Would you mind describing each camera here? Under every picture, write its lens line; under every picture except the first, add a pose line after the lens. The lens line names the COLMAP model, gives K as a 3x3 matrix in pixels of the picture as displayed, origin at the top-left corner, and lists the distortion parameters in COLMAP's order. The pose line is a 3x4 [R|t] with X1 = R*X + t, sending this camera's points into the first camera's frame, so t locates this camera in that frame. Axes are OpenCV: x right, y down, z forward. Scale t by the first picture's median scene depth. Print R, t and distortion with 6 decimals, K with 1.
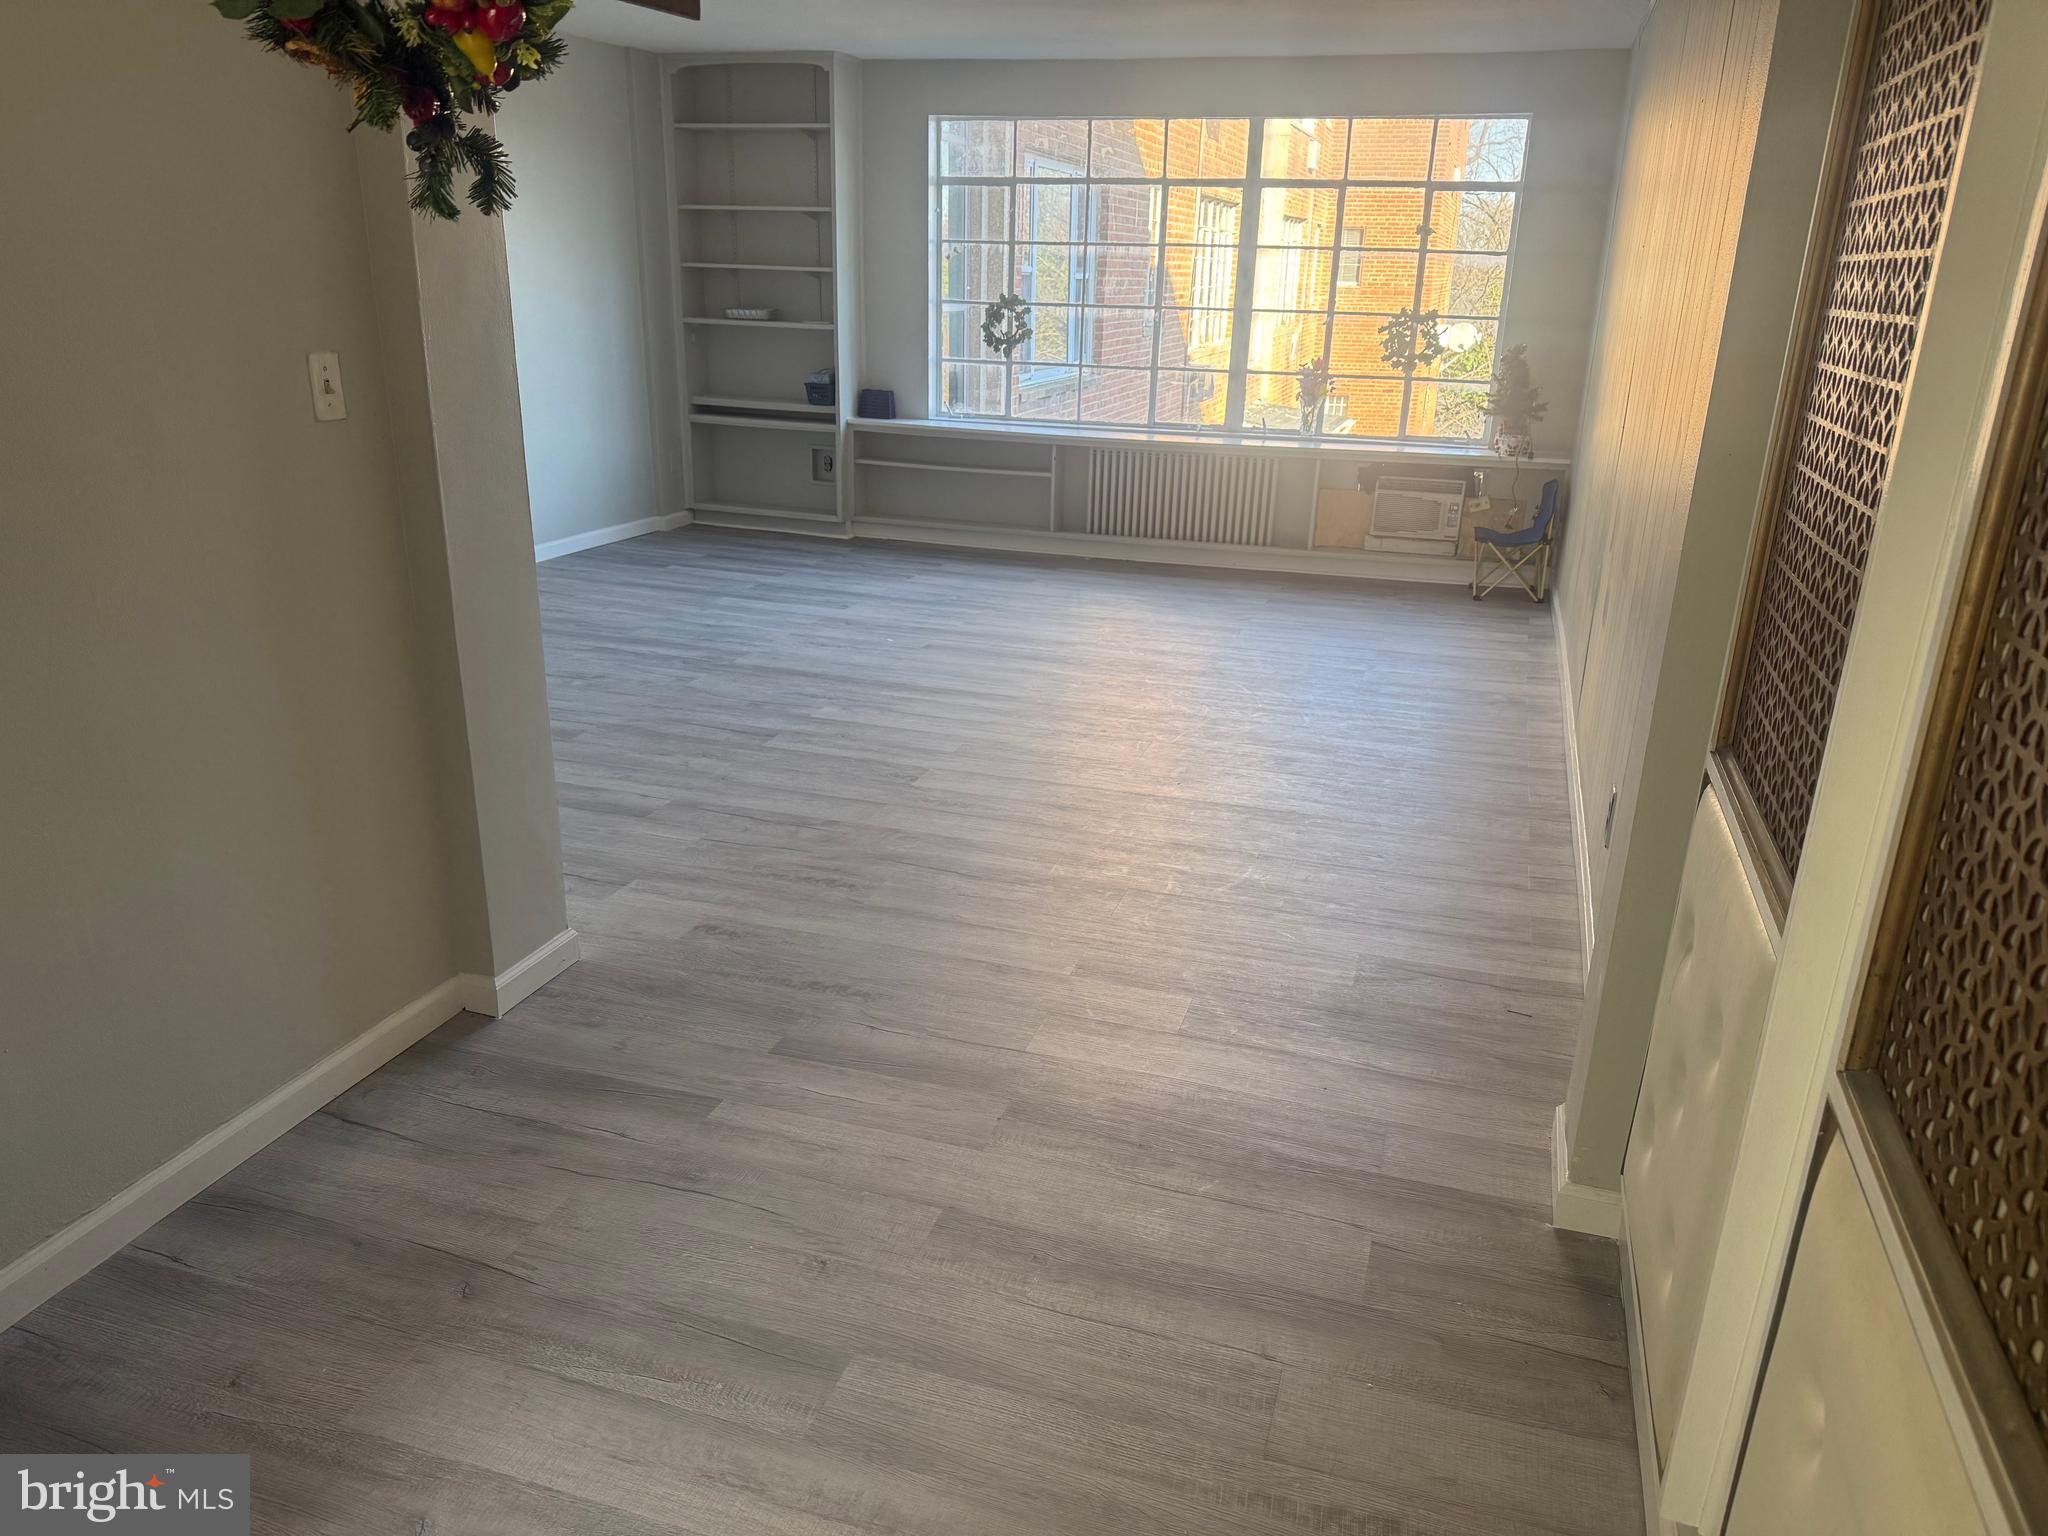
lens RADIAL K [[1416.5, 0, 1025.1], [0, 1416.5, 784.1], [0, 0, 1]] dist [0.190001, -0.392022]
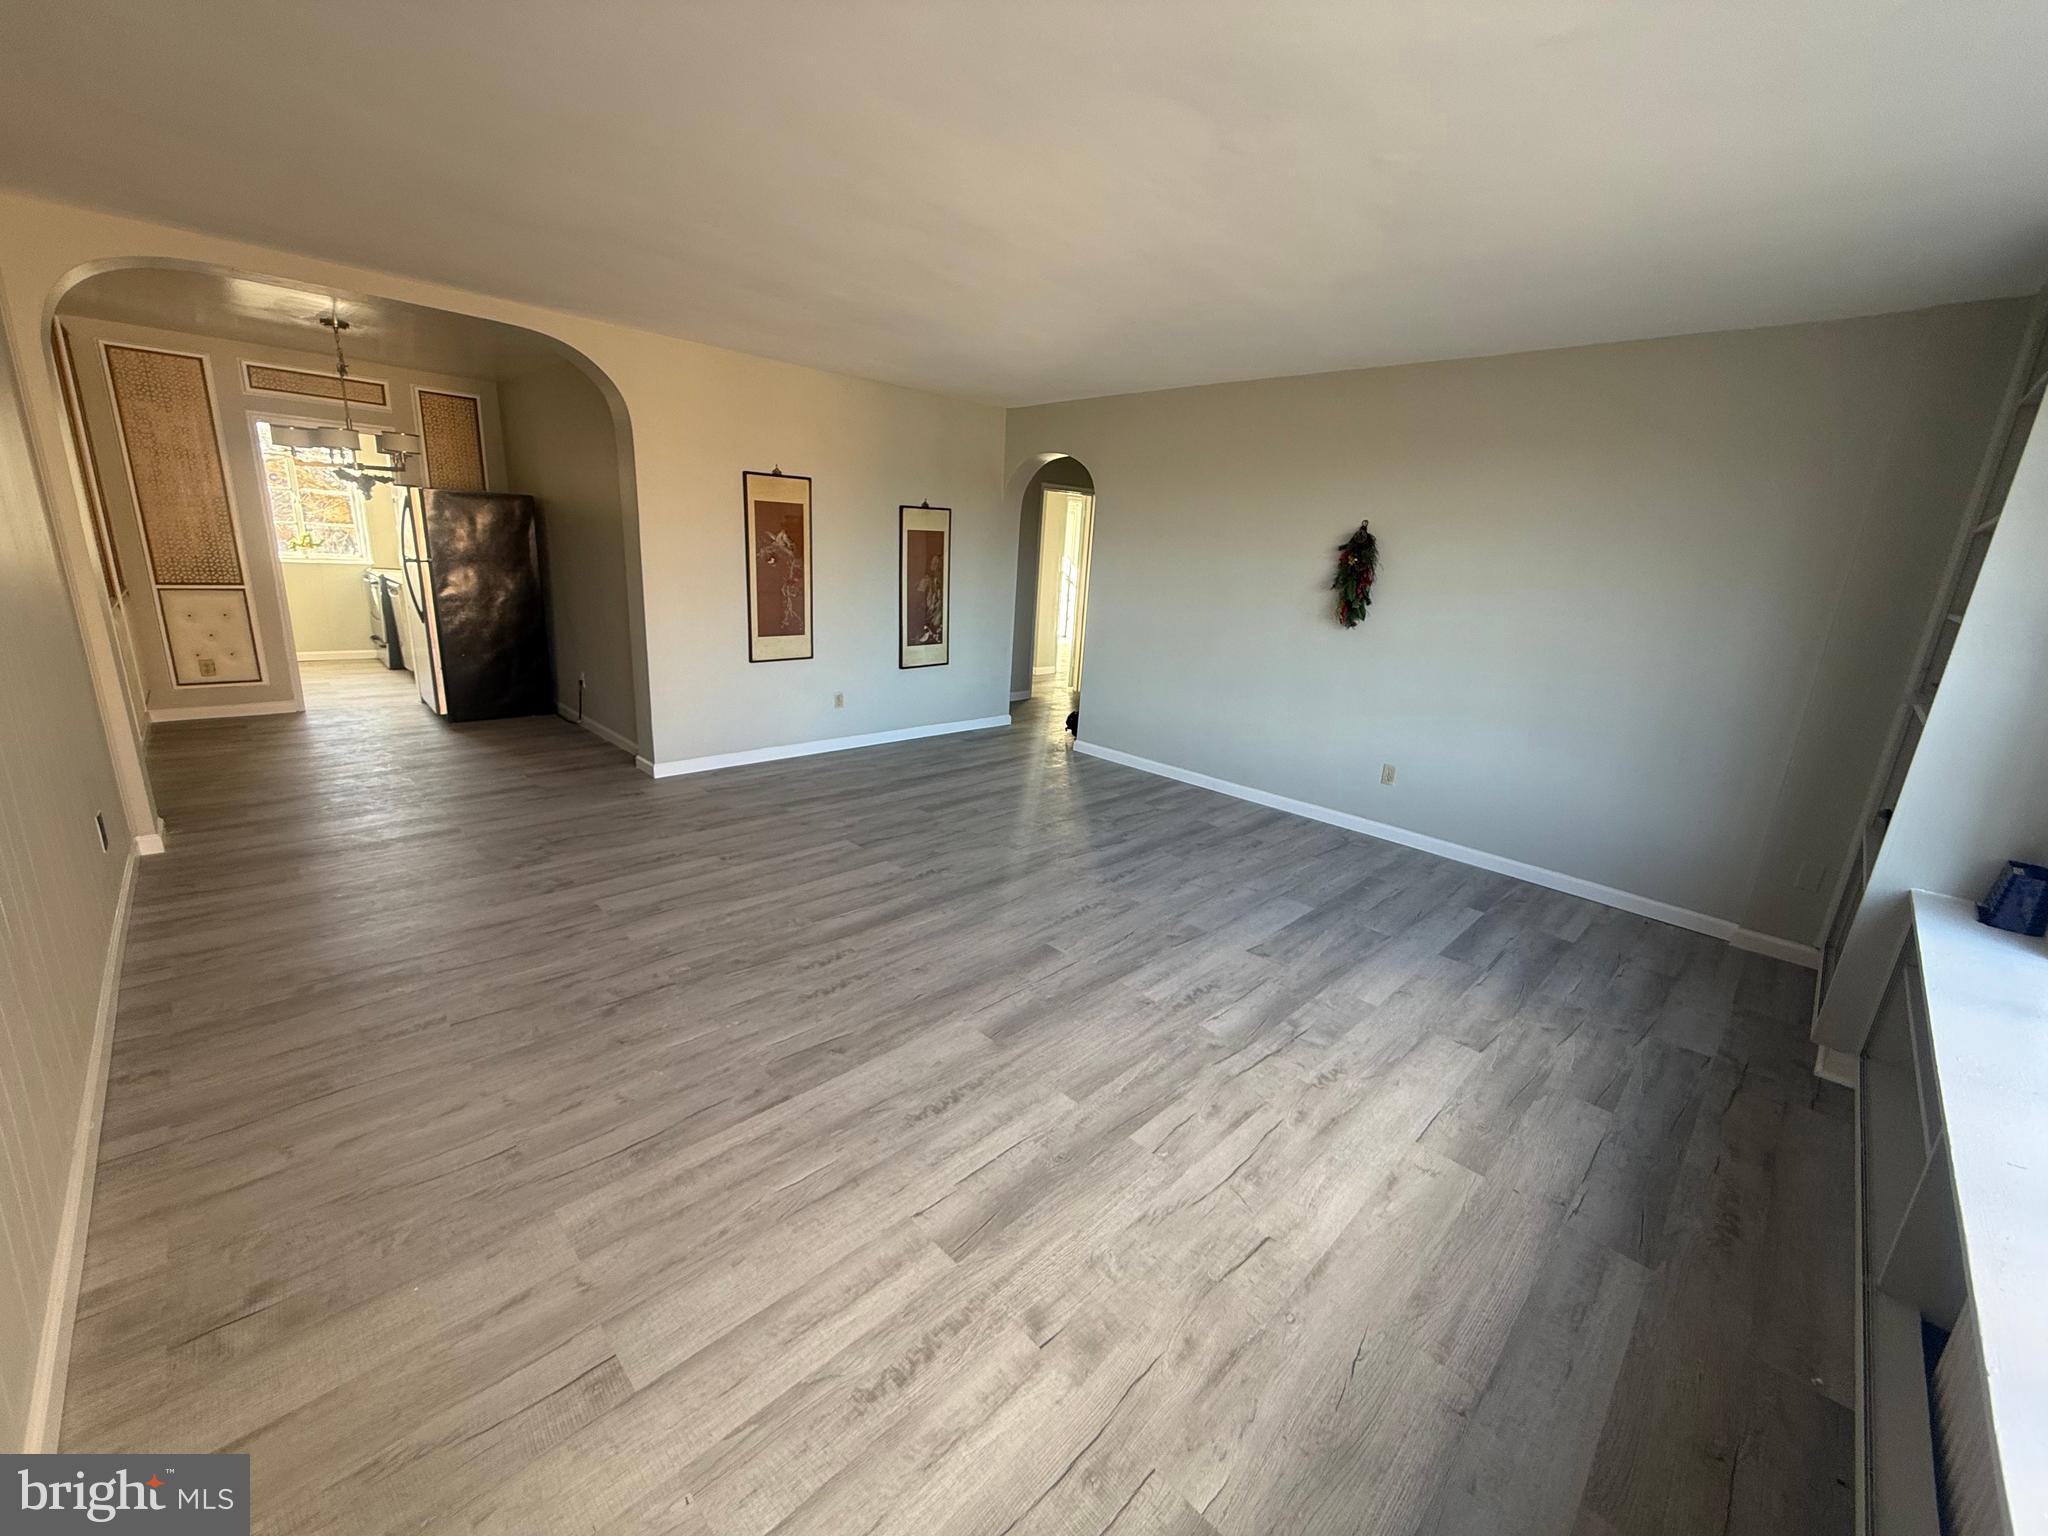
lens RADIAL K [[811.9, 0, 1024.0], [0, 811.9, 768.0], [0, 0, 1]] dist [-0.001012, -0.000230]
pose [[-0.458171, 0.188775, -0.868587, 0.351498], [-0.364950, 0.851072, 0.377476, -0.366270], [0.810488, 0.489939, -0.321043, 1.036183]]
